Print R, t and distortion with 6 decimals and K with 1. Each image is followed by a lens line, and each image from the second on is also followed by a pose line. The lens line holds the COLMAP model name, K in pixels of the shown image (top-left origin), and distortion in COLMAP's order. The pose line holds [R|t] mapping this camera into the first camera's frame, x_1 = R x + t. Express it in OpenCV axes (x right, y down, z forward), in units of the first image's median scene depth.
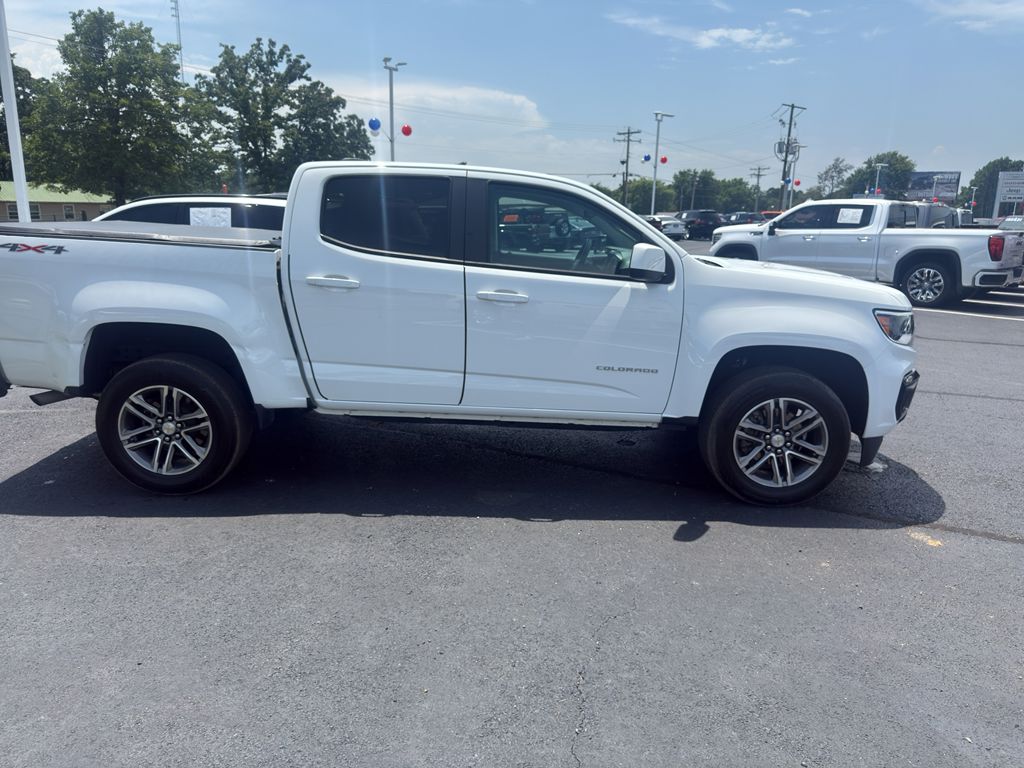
lens RADIAL K [[746.8, 0, 522.9], [0, 746.8, 382.3], [0, 0, 1]] dist [0.006239, -0.001758]
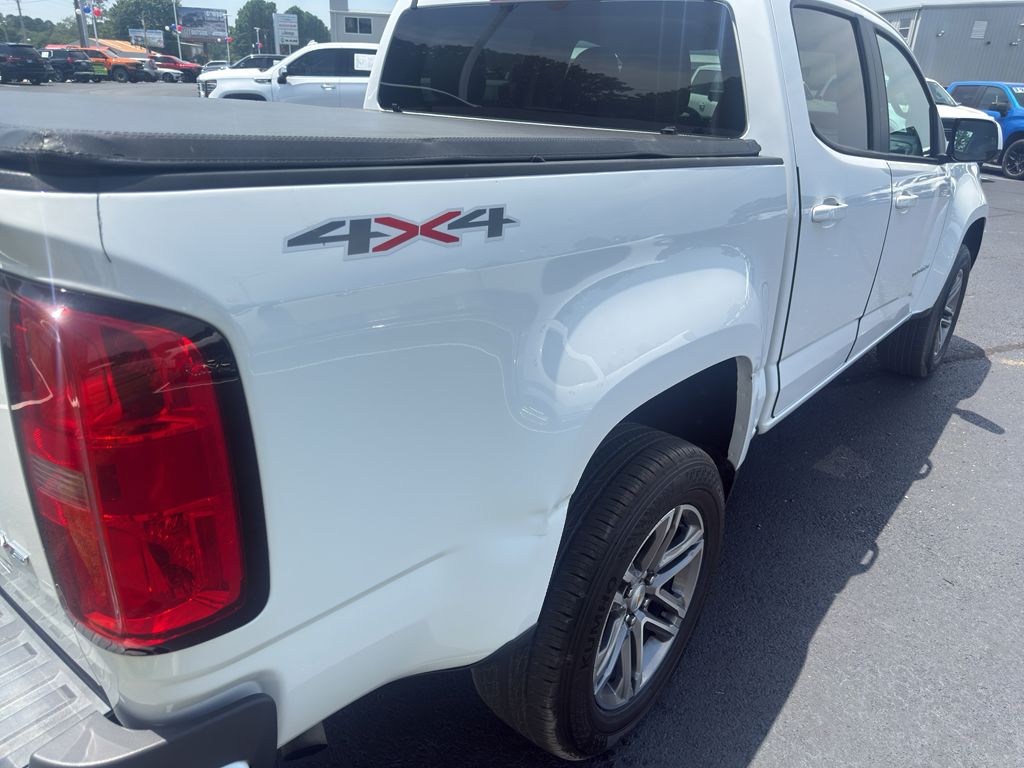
lens RADIAL K [[728.3, 0, 512.0], [0, 728.3, 384.0], [0, 0, 1]] dist [0.028117, -0.002917]
pose [[0.649219, -0.296003, 0.700641, -0.212475], [0.149652, 0.952871, 0.263895, -0.049009], [-0.745734, -0.066473, 0.662919, 0.210074]]
